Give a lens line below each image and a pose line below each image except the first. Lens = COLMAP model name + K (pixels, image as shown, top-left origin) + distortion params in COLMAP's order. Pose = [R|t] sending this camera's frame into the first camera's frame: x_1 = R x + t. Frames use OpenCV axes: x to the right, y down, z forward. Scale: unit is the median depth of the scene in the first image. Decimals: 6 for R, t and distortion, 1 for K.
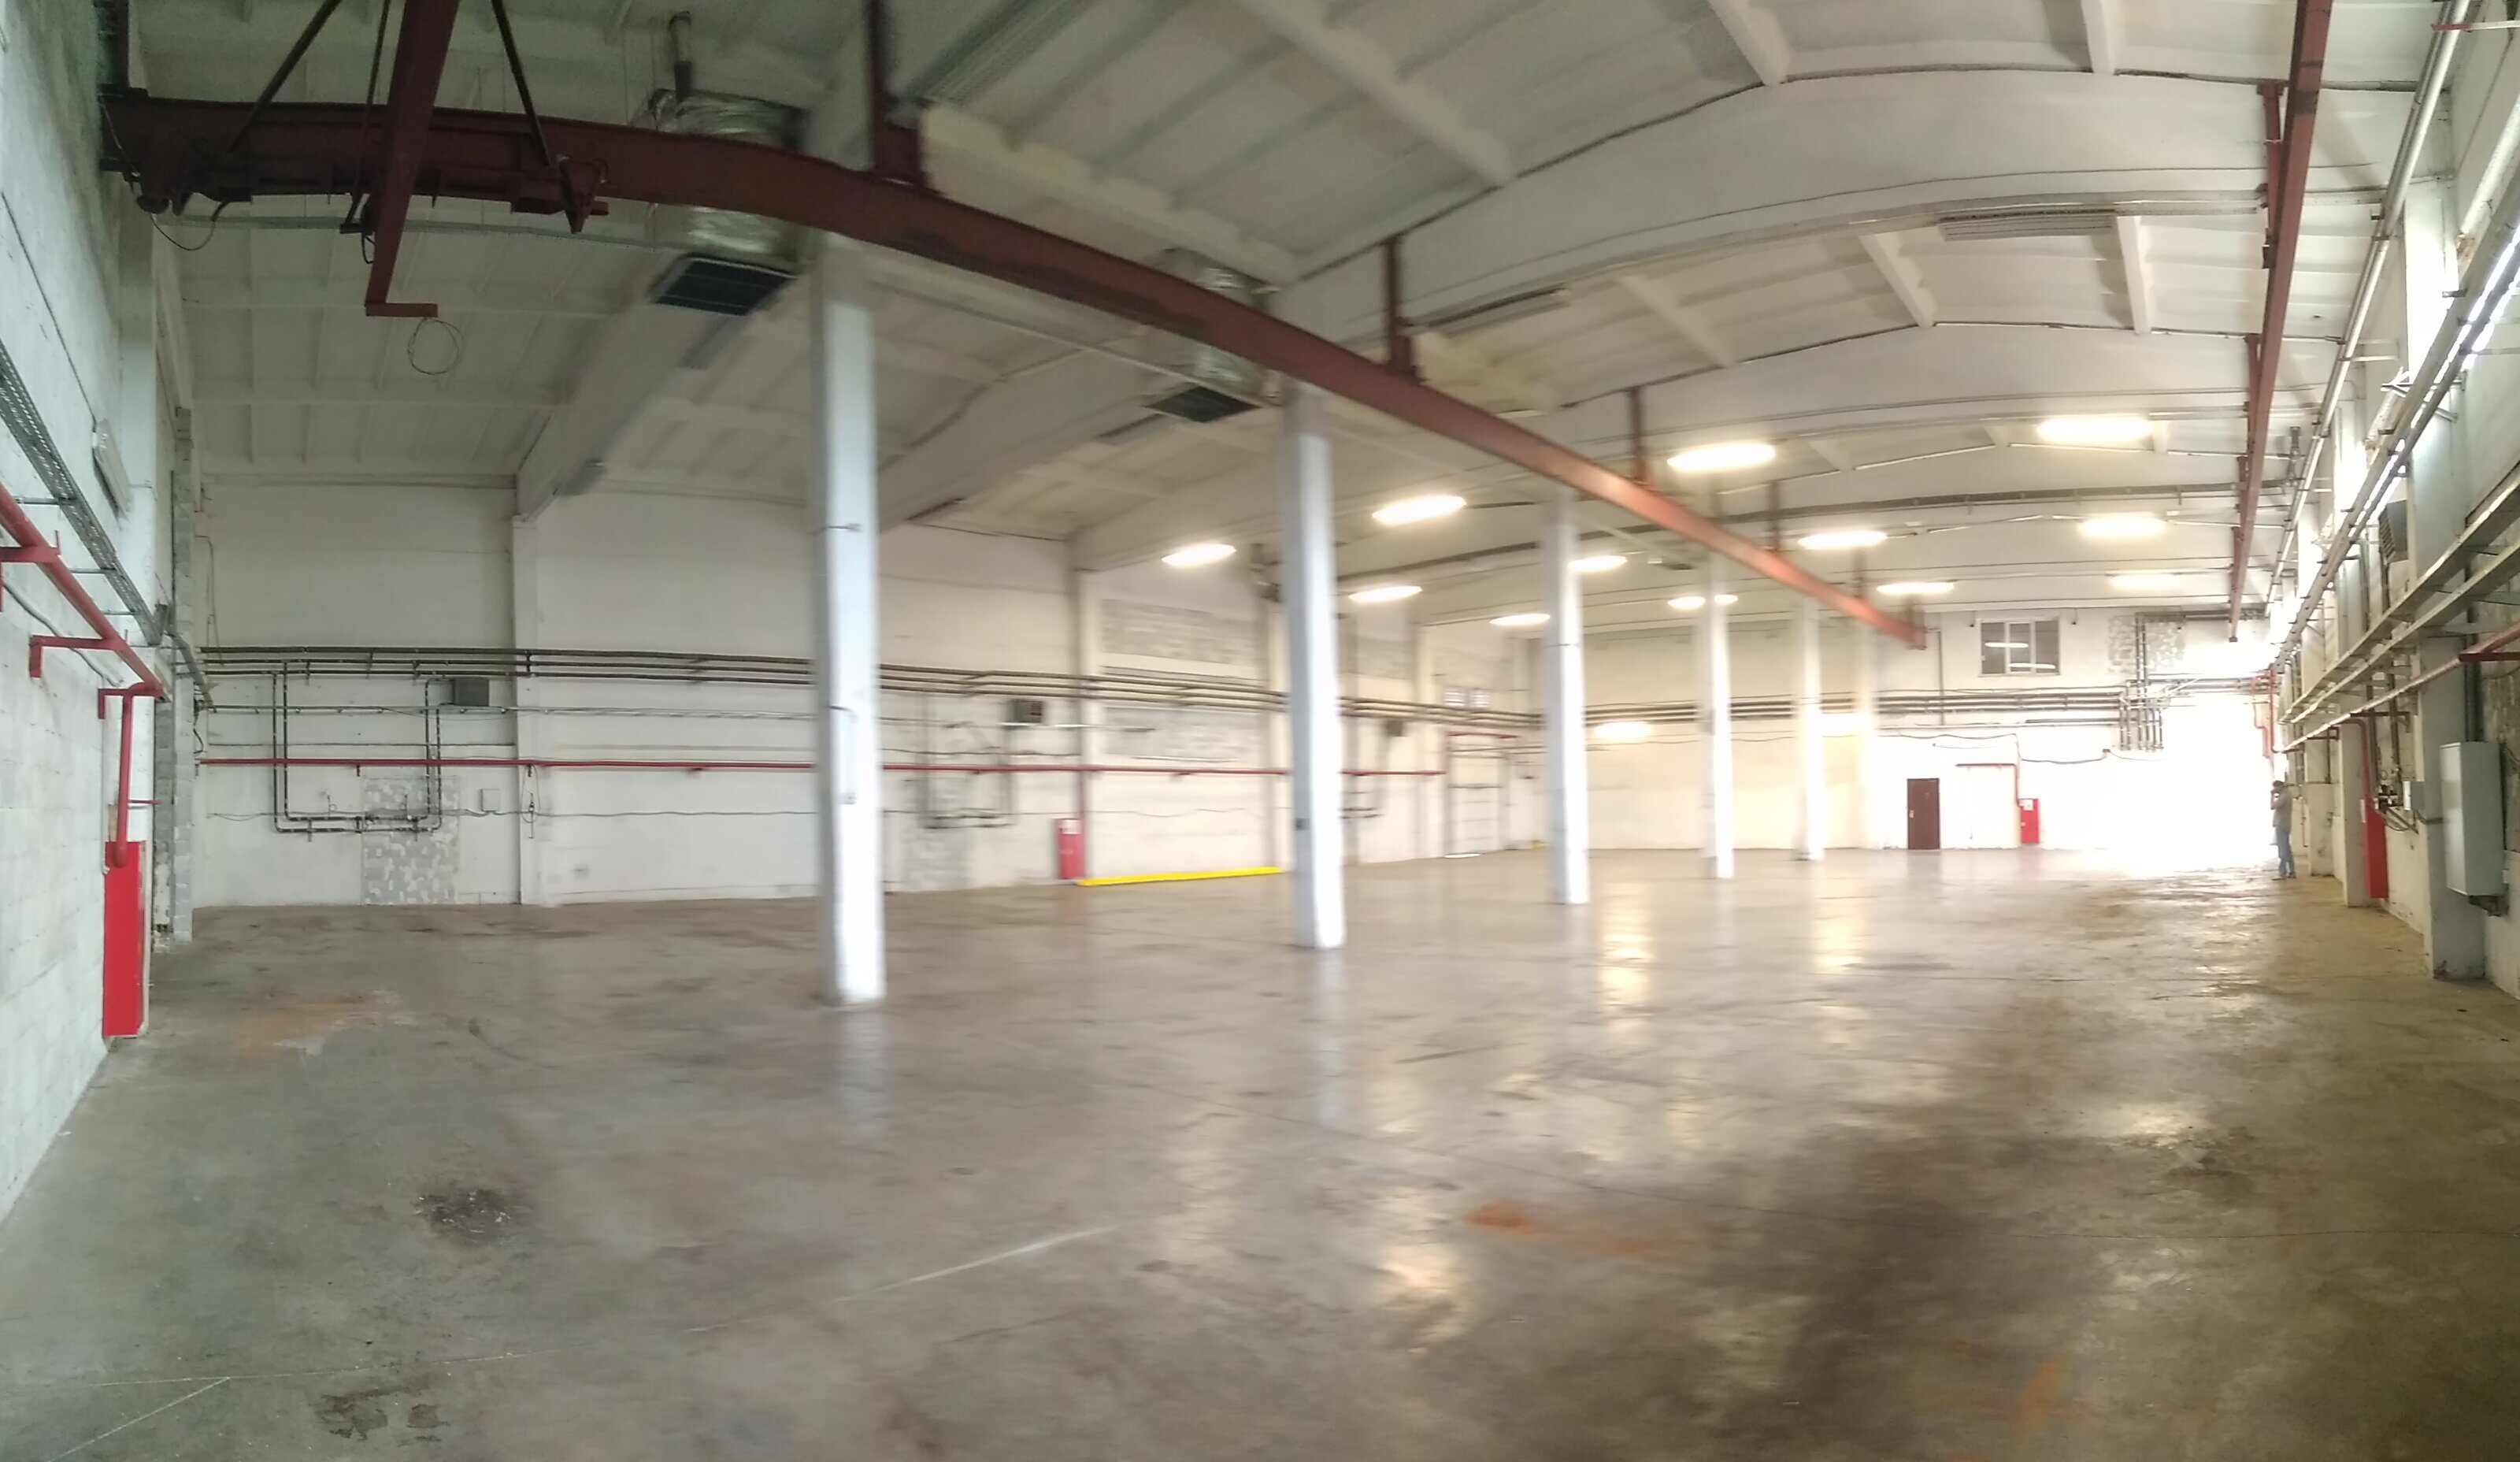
lens RADIAL K [[1110.4, 0, 1258.6], [0, 1110.4, 774.8], [0, 0, 1]] dist [-0.000021, 0.000005]
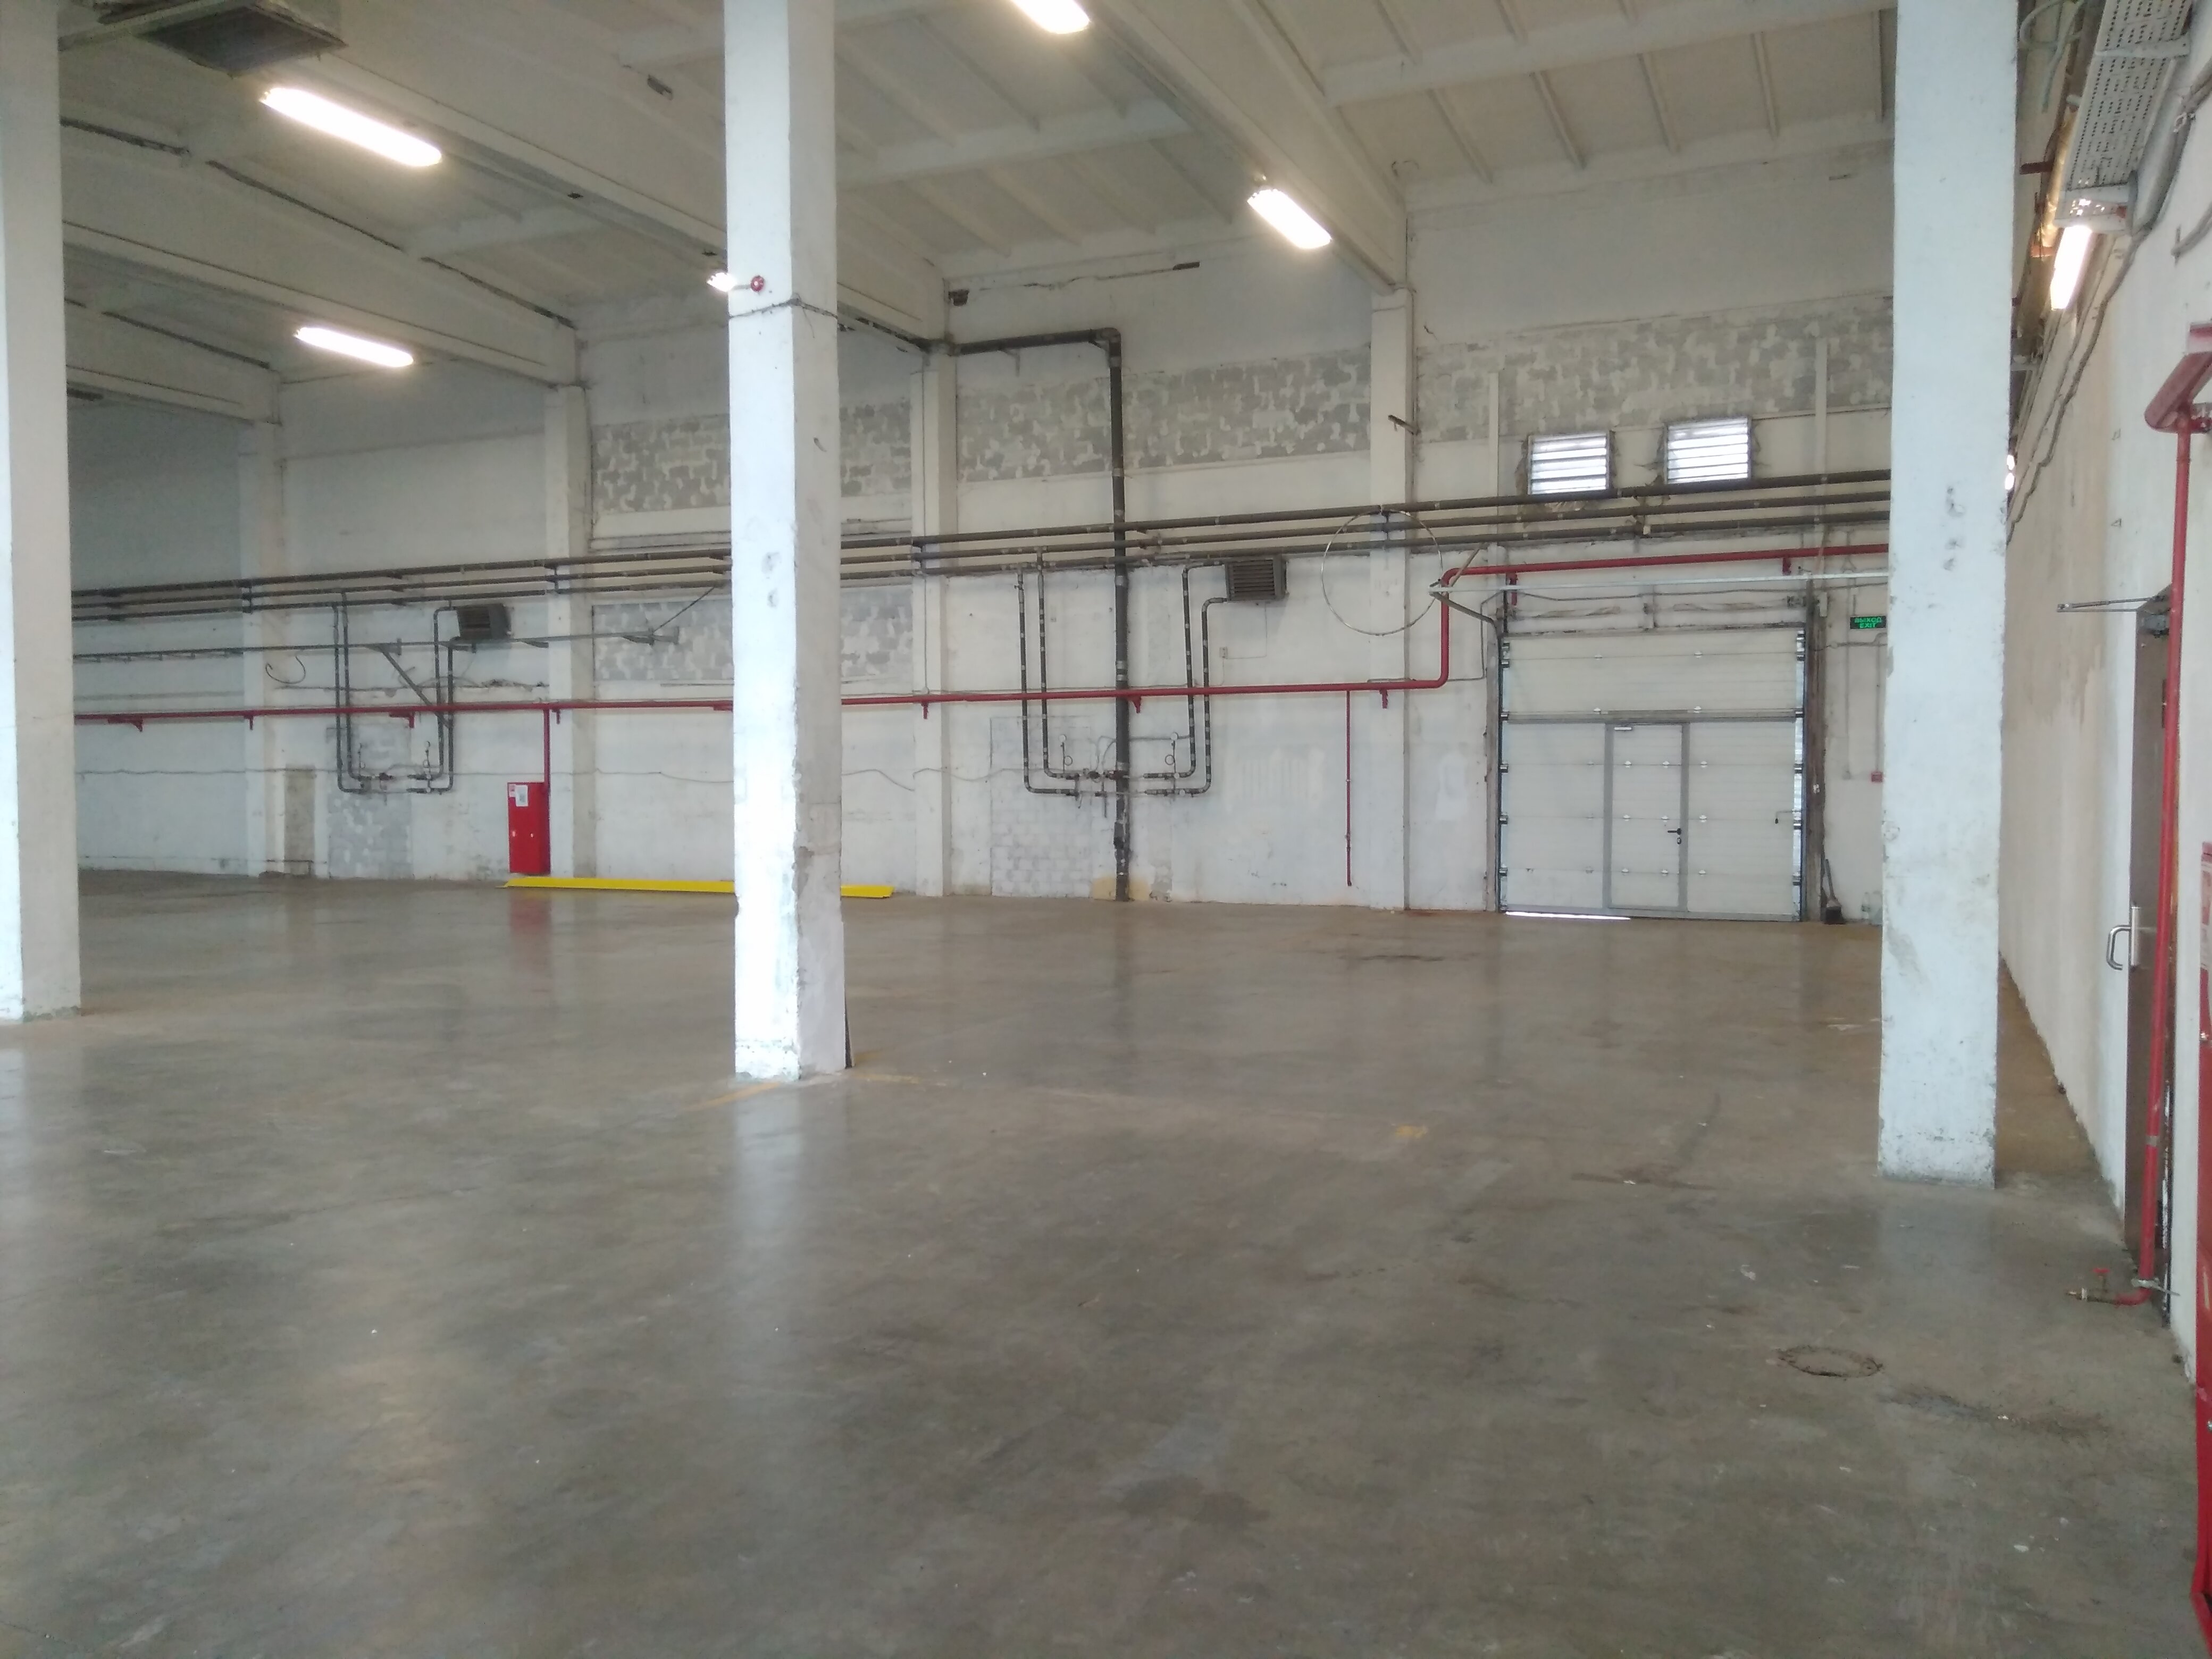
lens RADIAL K [[1762.6, 0, 1106.0], [0, 1762.6, 829.5], [0, 0, 1]] dist [0.112496, -0.176488]
pose [[0.396456, 0.036758, -0.917318, 0.856851], [0.020409, 0.998598, 0.048836, 0.020844], [0.917827, -0.038083, 0.395150, 0.836049]]
